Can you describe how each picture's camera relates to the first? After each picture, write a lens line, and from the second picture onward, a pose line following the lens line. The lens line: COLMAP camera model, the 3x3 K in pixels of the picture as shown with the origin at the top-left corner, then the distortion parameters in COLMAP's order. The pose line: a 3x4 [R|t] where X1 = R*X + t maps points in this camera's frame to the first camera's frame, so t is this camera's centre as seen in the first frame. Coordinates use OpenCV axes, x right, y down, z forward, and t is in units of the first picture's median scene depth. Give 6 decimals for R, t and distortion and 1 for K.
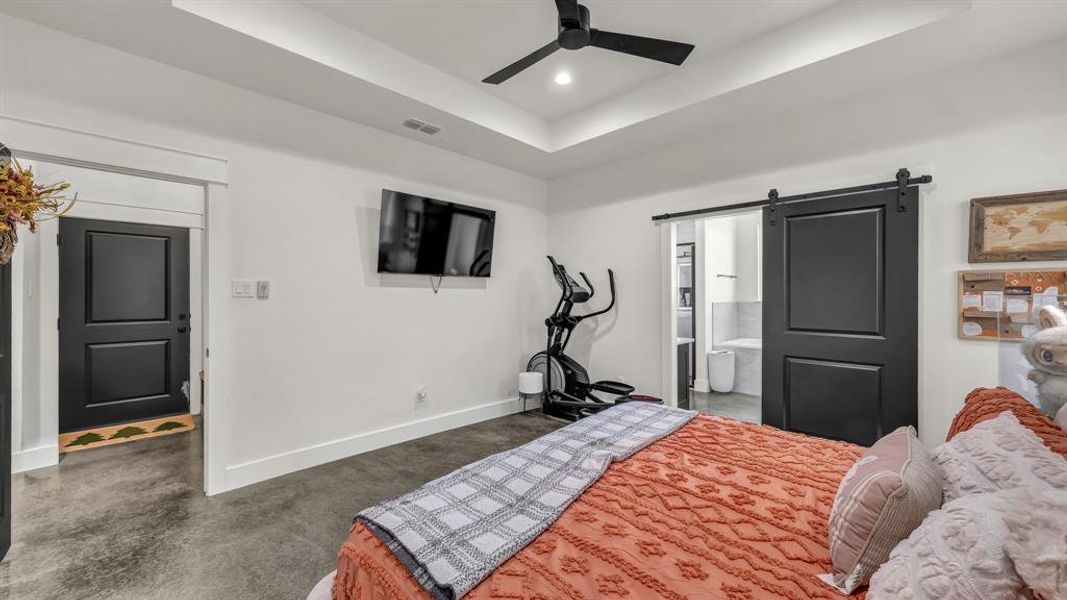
lens RADIAL K [[393.4, 0, 534.3], [0, 393.4, 296.6], [0, 0, 1]] dist [-0.000324, 0.000033]
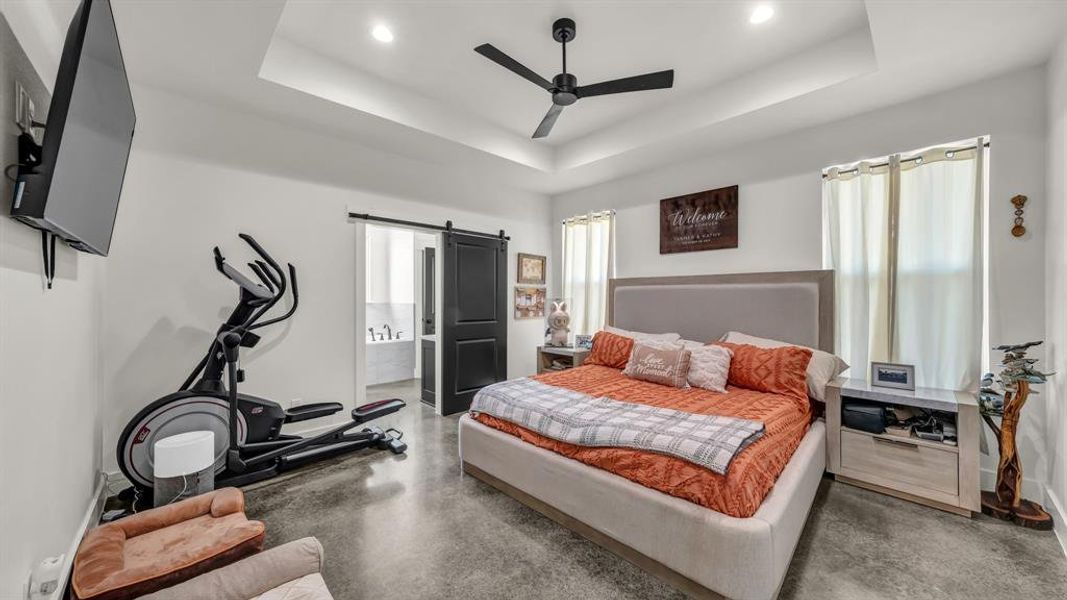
lens RADIAL K [[380.1, 0, 534.3], [0, 380.1, 299.6], [0, 0, 1]] dist [-0.000815, -0.000009]
pose [[0.033757, -0.000160, 0.999430, -0.806540], [0.002777, 0.999996, 0.000067, 0.004664], [-0.999426, 0.002773, 0.033757, 0.741587]]
